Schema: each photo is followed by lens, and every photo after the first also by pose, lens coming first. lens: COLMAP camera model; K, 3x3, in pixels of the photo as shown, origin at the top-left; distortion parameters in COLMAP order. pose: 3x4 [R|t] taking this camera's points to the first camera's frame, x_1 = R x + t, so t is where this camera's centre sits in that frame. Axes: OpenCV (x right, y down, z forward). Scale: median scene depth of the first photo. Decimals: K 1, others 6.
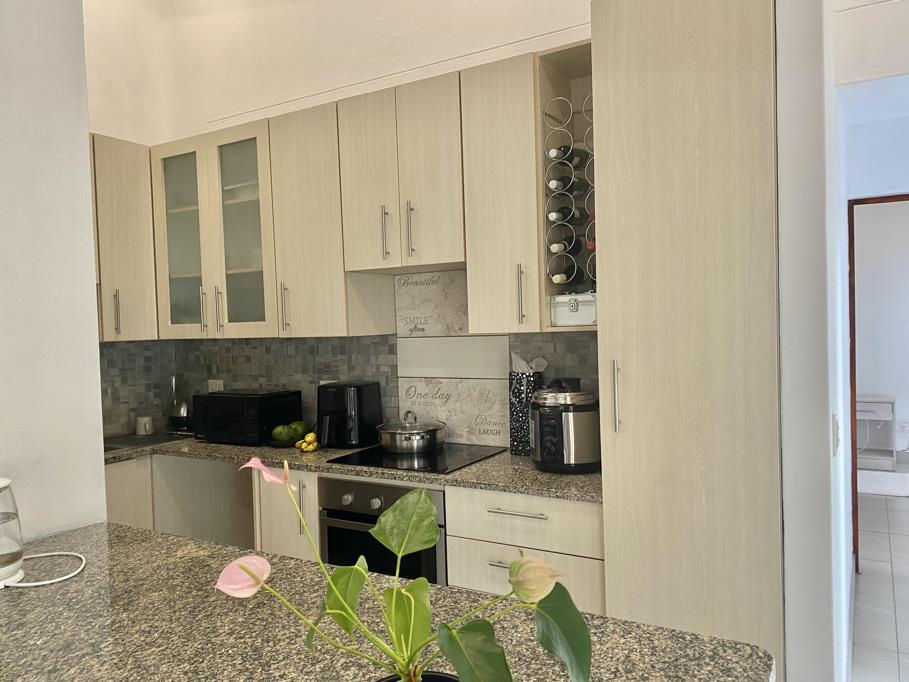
lens RADIAL K [[678.3, 0, 454.5], [0, 678.3, 341.0], [0, 0, 1]] dist [0.003017, 0.002313]
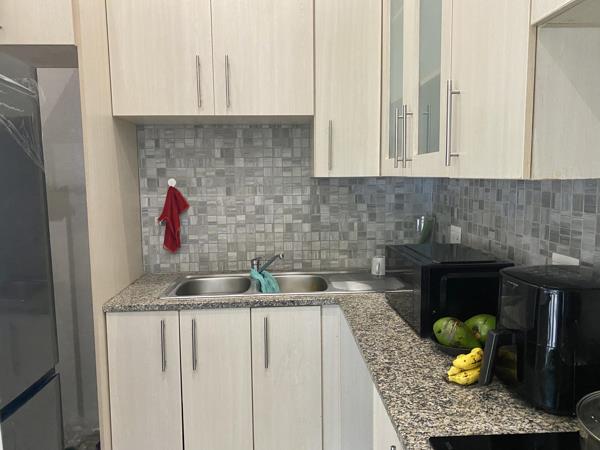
lens RADIAL K [[447.7, 0, 300.0], [0, 447.7, 225.0], [0, 0, 1]] dist [0.003017, 0.002313]
pose [[0.546076, 0.115377, -0.829752, 0.004741], [-0.027236, 0.992392, 0.120067, -0.006862], [0.837292, -0.042967, 0.545064, 0.615941]]
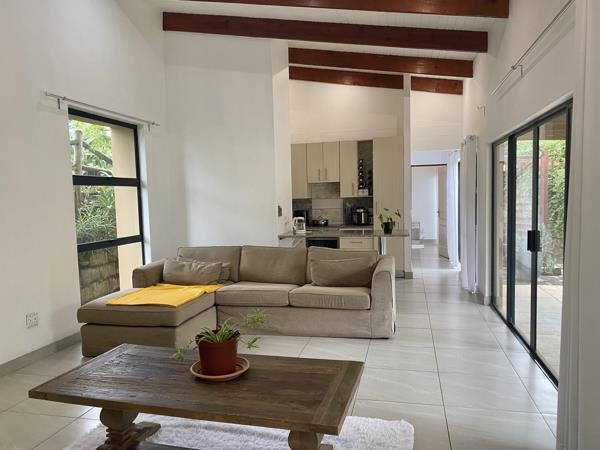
lens RADIAL K [[447.7, 0, 300.0], [0, 447.7, 225.0], [0, 0, 1]] dist [0.003017, 0.002313]
pose [[0.951627, -0.011980, 0.307021, -0.909147], [0.003958, 0.999635, 0.026740, 0.072564], [-0.307229, -0.024231, 0.951327, -1.411364]]
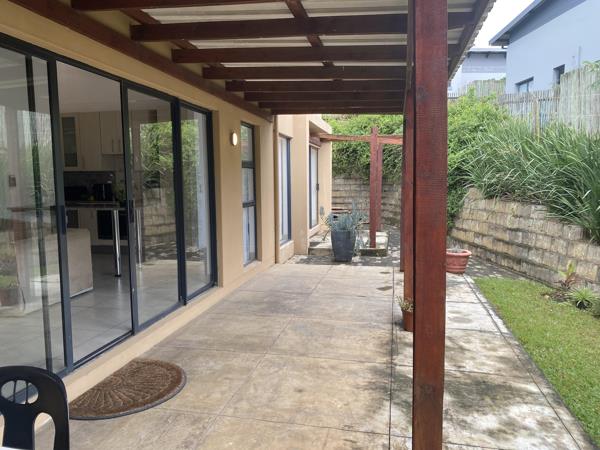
lens RADIAL K [[447.7, 0, 300.0], [0, 447.7, 225.0], [0, 0, 1]] dist [0.003017, 0.002313]
pose [[0.941969, -0.008977, 0.335581, 0.040328], [-0.014940, 0.997531, 0.068620, 0.095678], [-0.335368, -0.069651, 0.939509, -1.612976]]
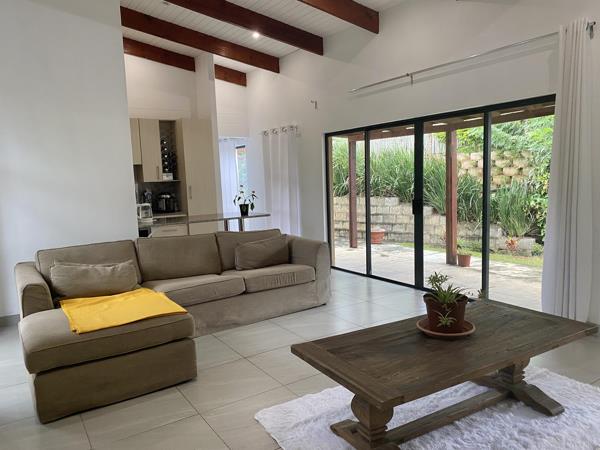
lens RADIAL K [[447.7, 0, 300.0], [0, 447.7, 225.0], [0, 0, 1]] dist [0.003017, 0.002313]
pose [[0.427020, -0.078309, 0.900845, -1.577552], [0.044942, 0.996850, 0.065351, 0.088415], [-0.903124, 0.012579, 0.429195, -0.798936]]
